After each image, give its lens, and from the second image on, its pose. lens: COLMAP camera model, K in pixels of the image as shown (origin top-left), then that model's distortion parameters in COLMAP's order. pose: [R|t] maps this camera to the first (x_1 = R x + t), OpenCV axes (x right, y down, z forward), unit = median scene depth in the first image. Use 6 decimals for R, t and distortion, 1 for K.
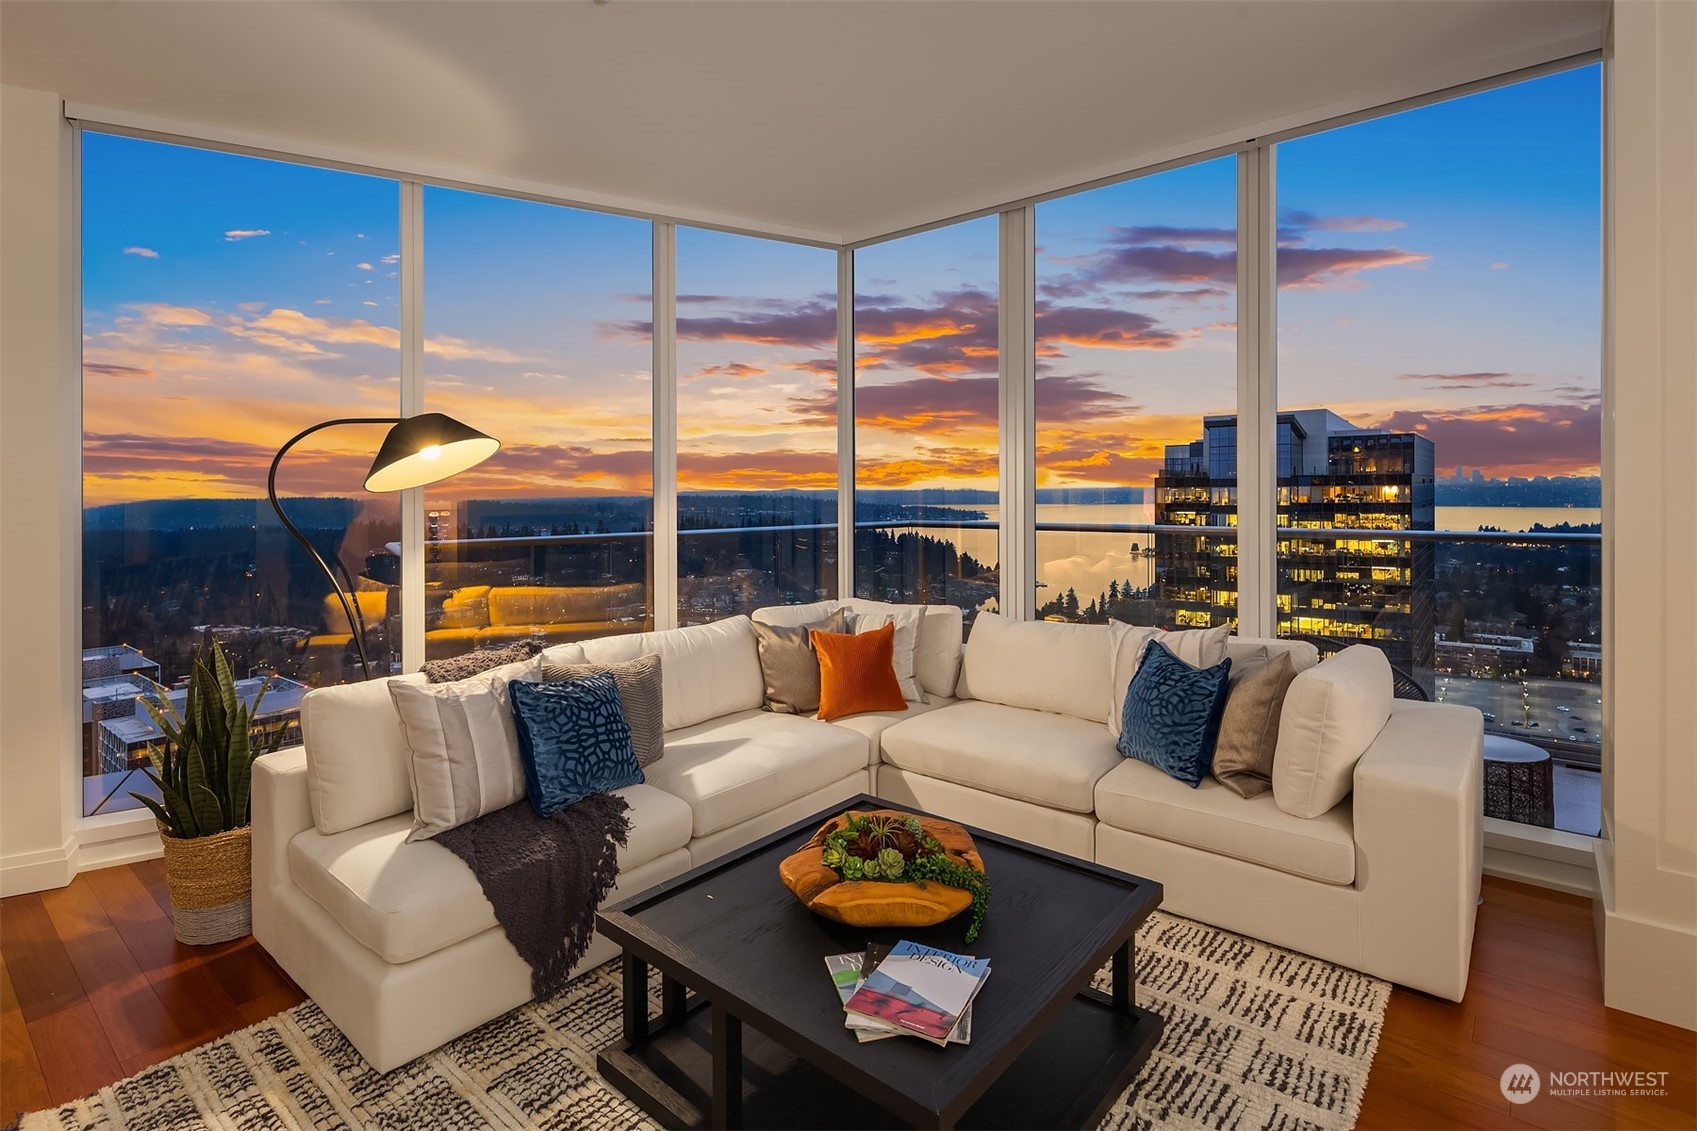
lens RADIAL K [[830.1, 0, 846.0], [0, 830.1, 498.0], [0, 0, 1]] dist [0.001242, -0.000914]
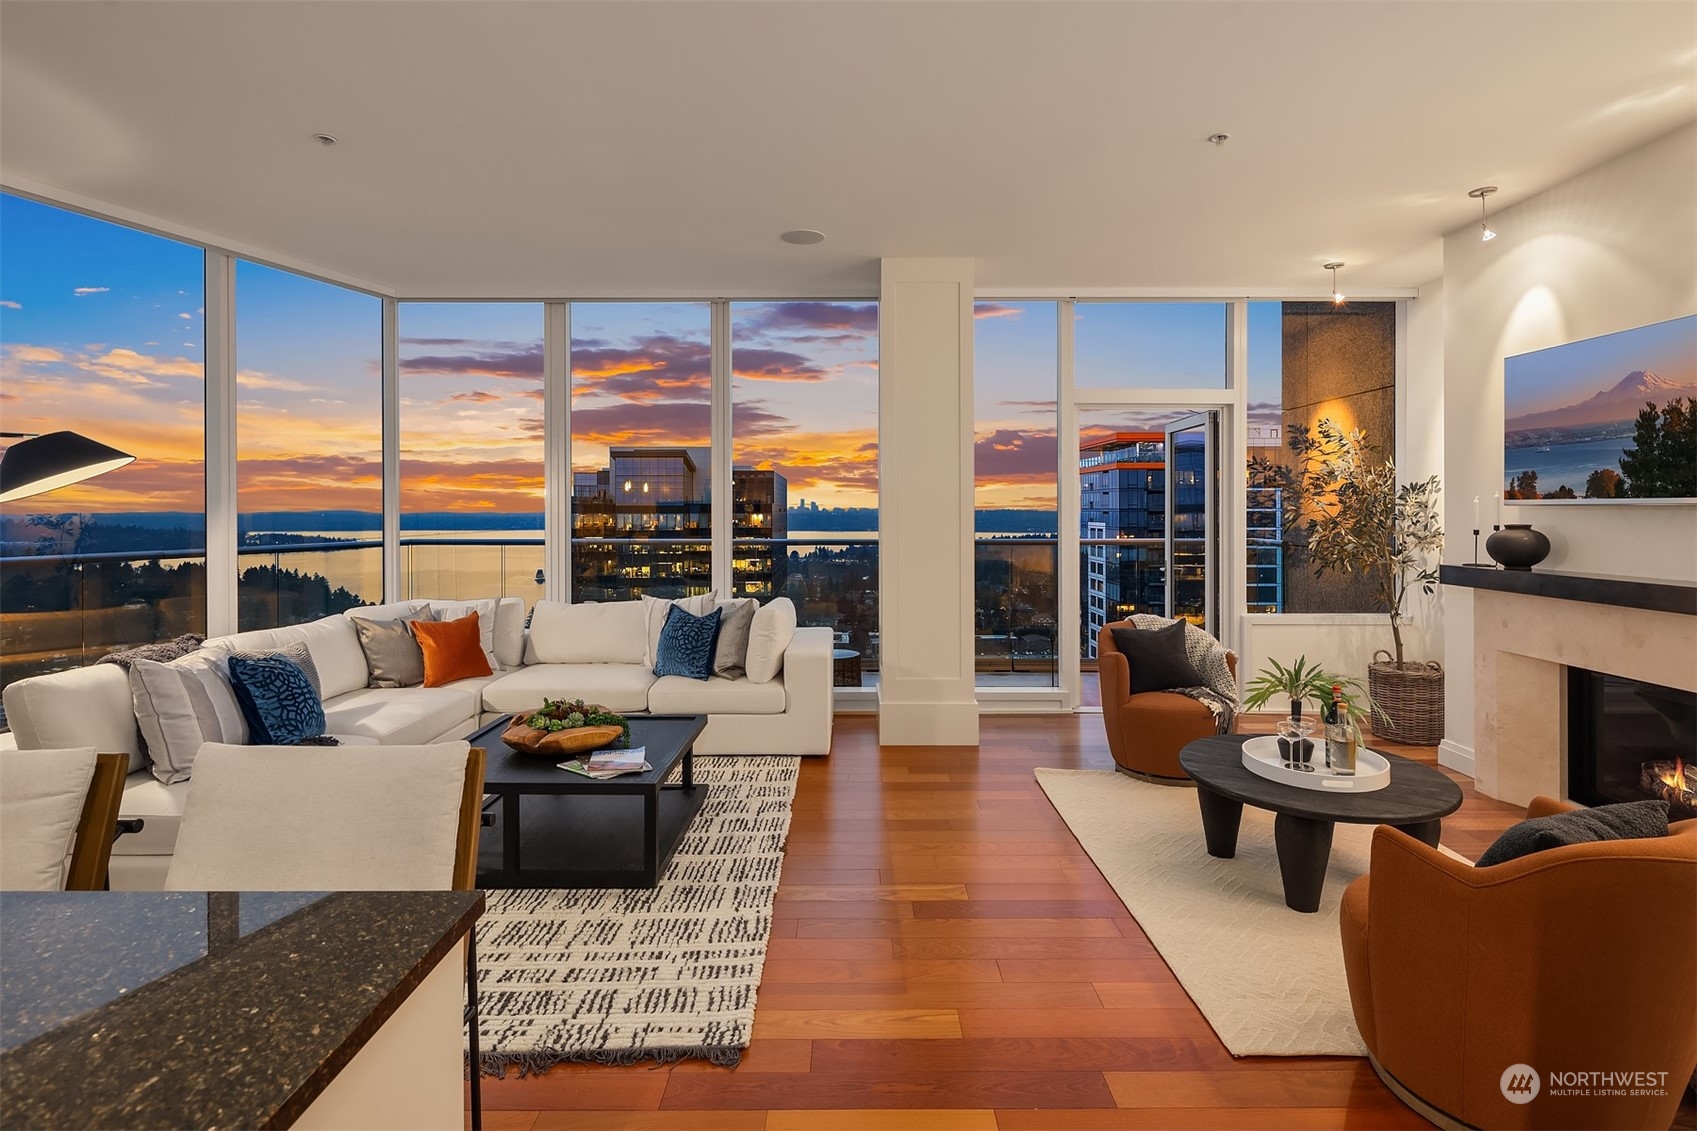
lens RADIAL K [[830.7, 0, 853.3], [0, 830.7, 518.4], [0, 0, 1]] dist [0.001414, -0.000476]
pose [[0.766729, 0.004293, 0.641956, -0.461802], [0.000171, 0.999976, -0.006892, 0.018416], [-0.641971, 0.005394, 0.766710, -0.537194]]
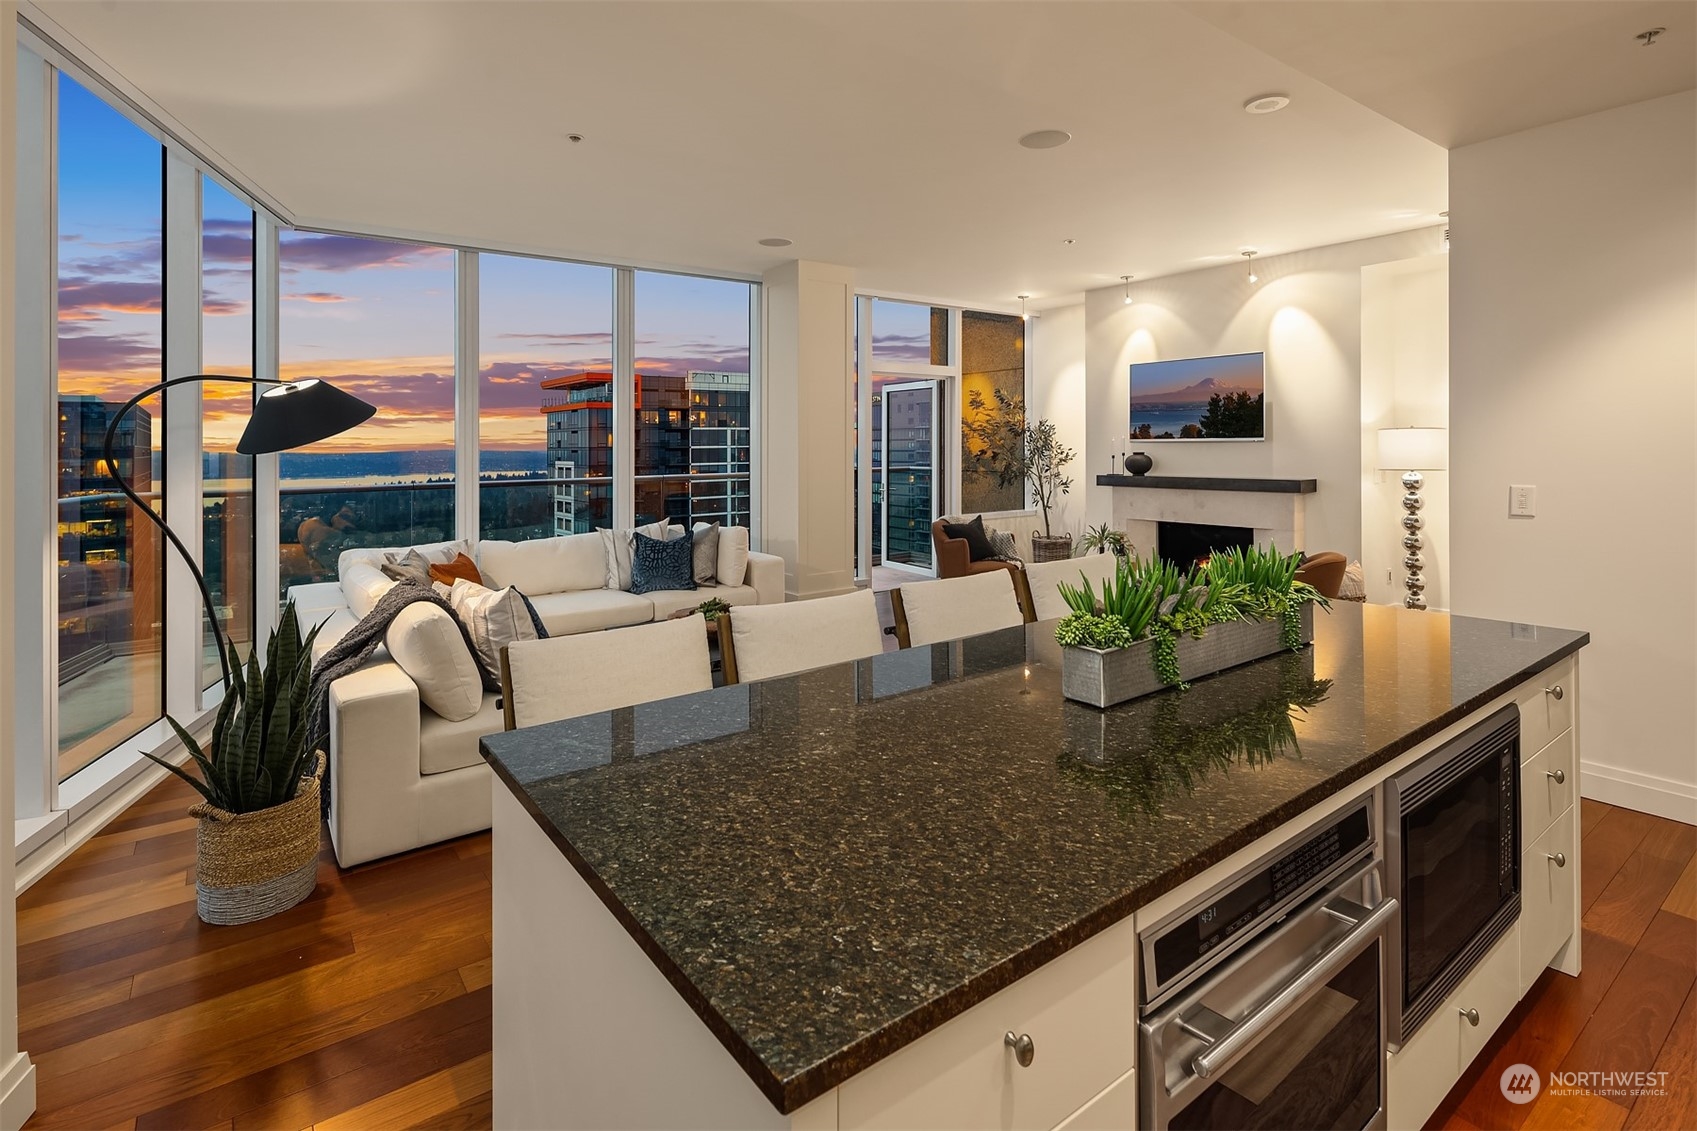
lens RADIAL K [[825.9, 0, 845.0], [0, 825.9, 440.6], [0, 0, 1]] dist [-0.000691, -0.000125]
pose [[0.232204, 0.013376, 0.972575, -1.536061], [0.023077, 0.999548, -0.019257, 0.011752], [-0.972393, 0.026915, 0.231790, 0.127289]]
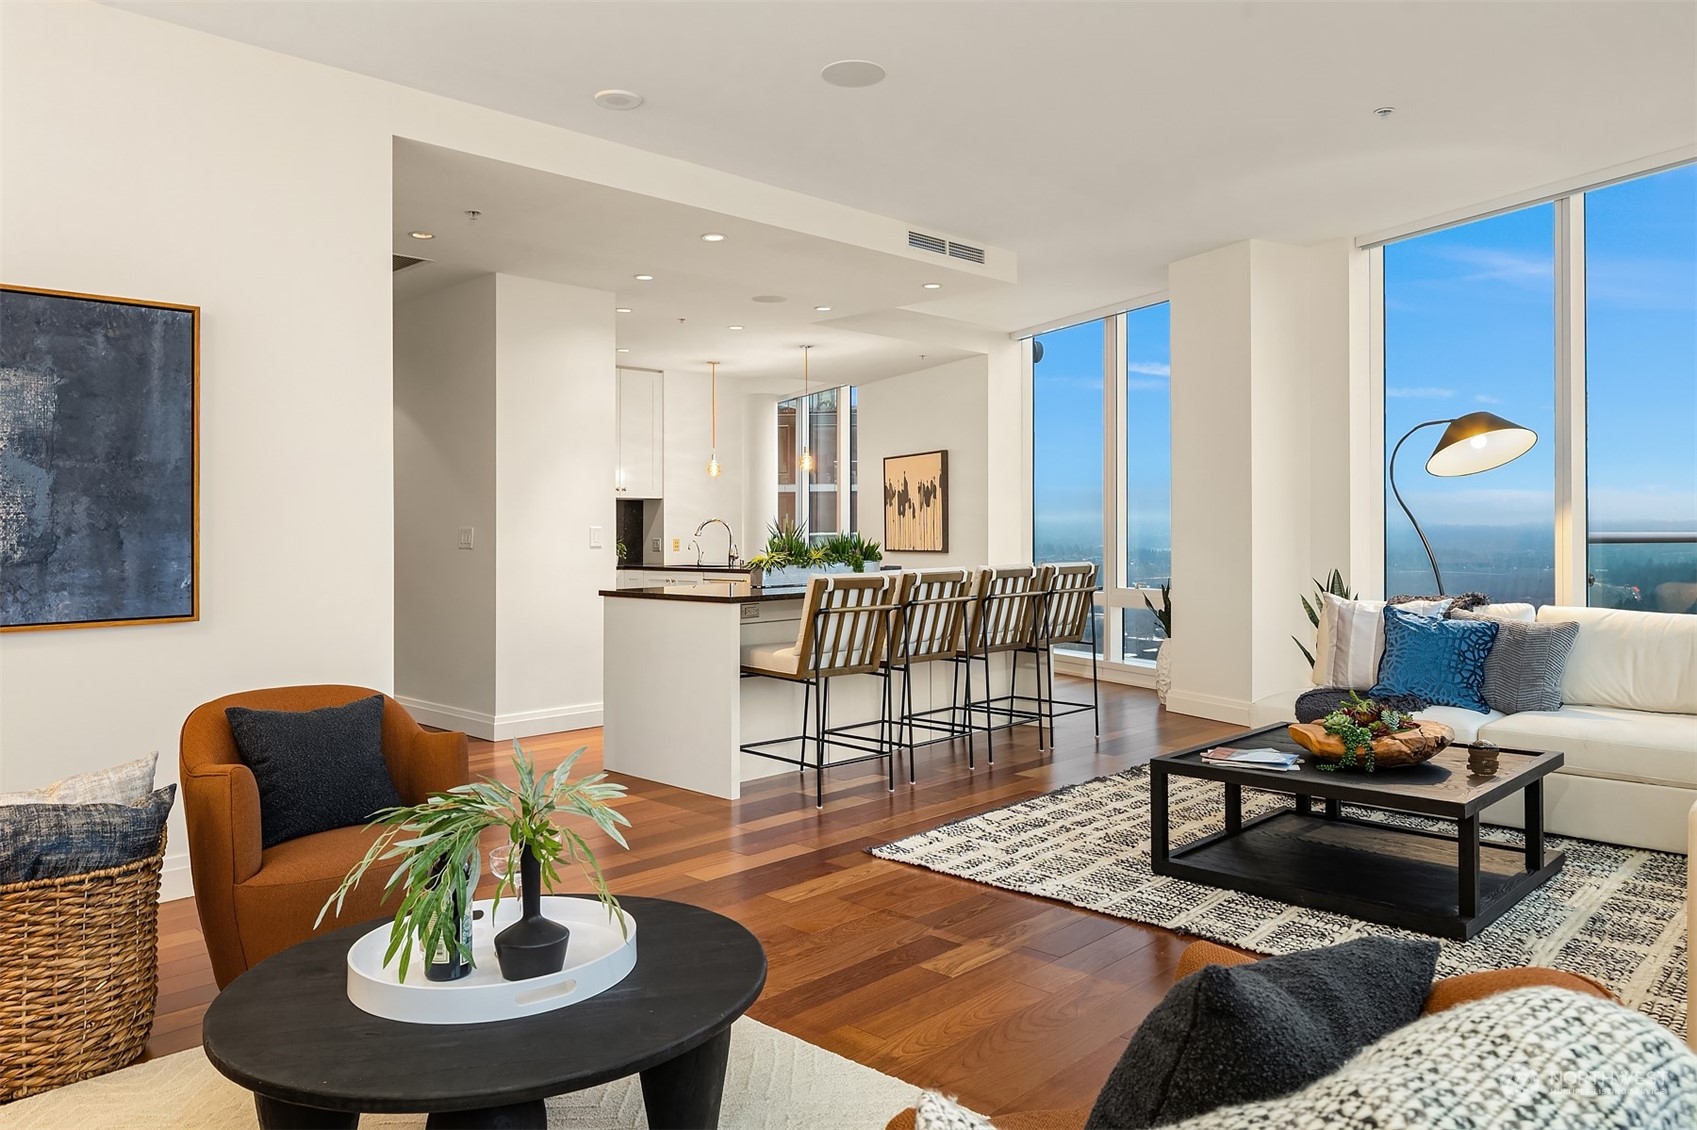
lens RADIAL K [[1158.5, 0, 850.6], [0, 1158.5, 514.8], [0, 0, 1]] dist [-0.021400, 0.001631]
pose [[-0.073168, 0.002006, -0.997318, 1.523941], [-0.004724, 0.999986, 0.002358, 0.061270], [0.997308, 0.004884, -0.073158, 0.222976]]
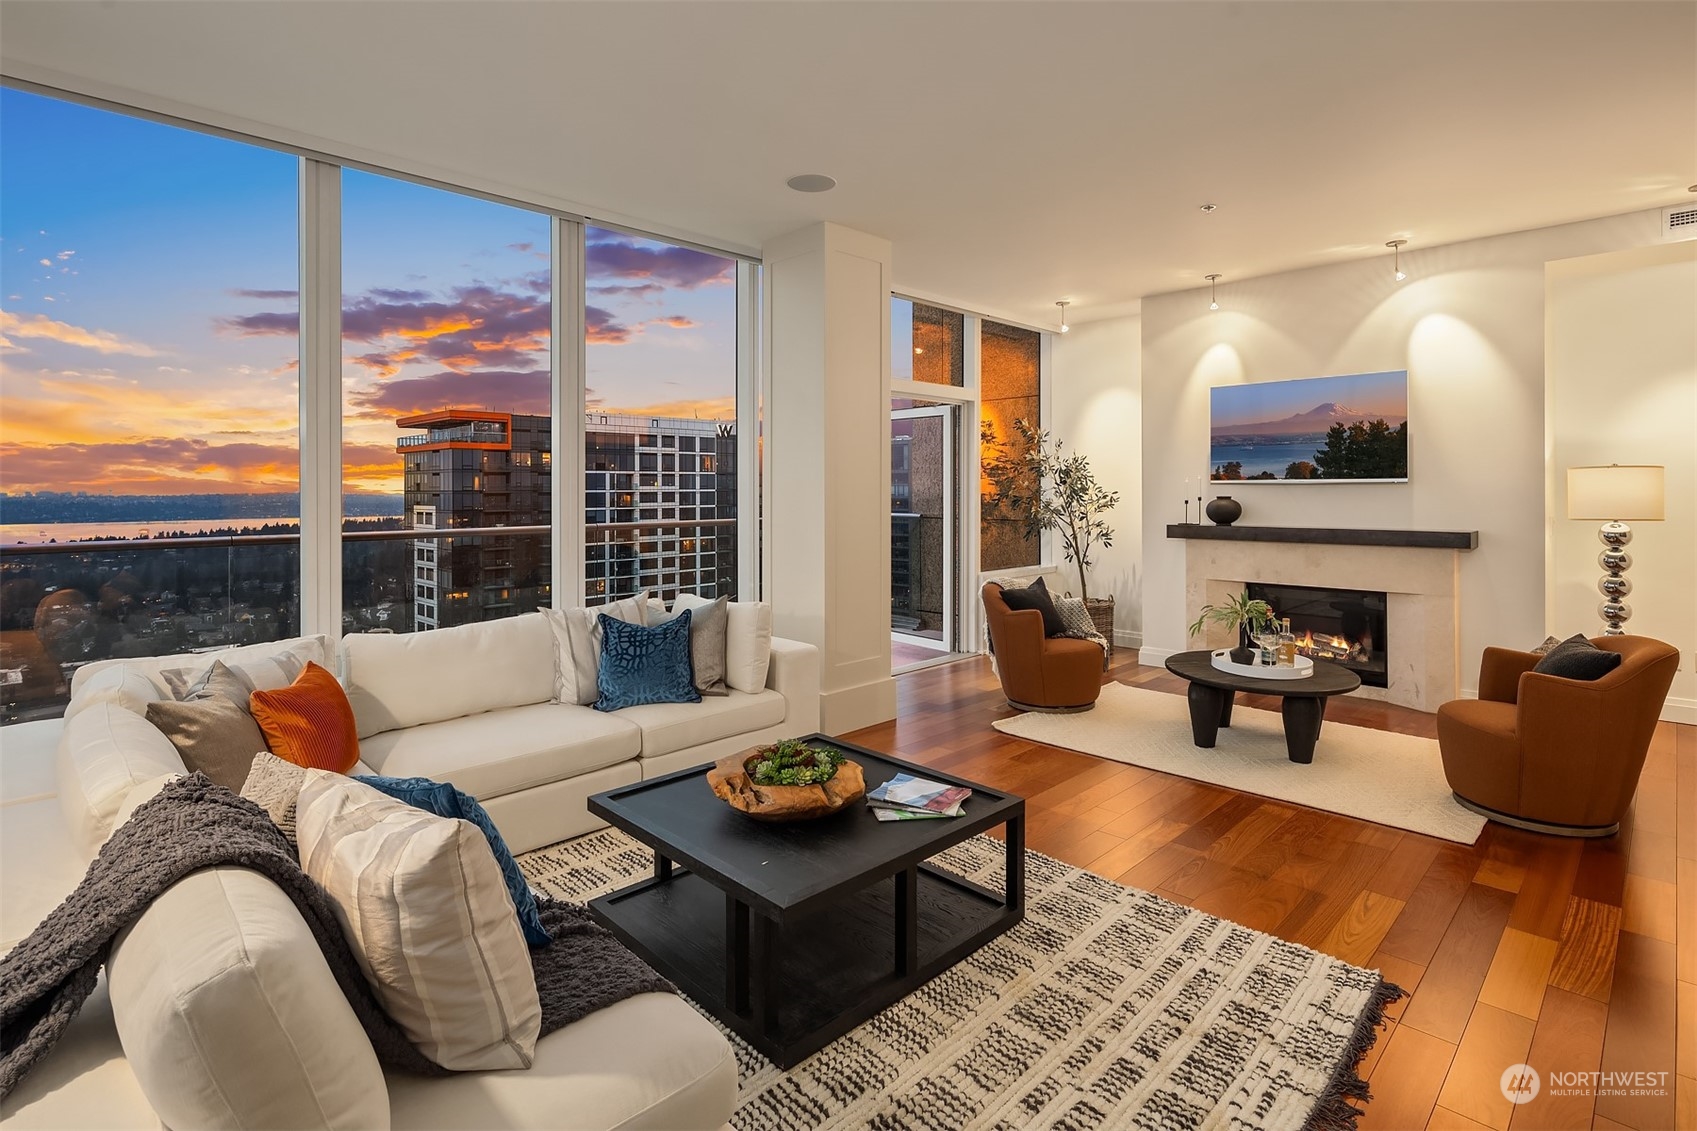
lens RADIAL K [[827.7, 0, 843.9], [0, 827.7, 492.7], [0, 0, 1]] dist [0.000606, -0.001024]
pose [[0.090909, 0.007054, 0.995834, -0.941995], [0.018265, 0.999795, -0.008750, 0.011335], [-0.995692, 0.018984, 0.090762, 0.611209]]
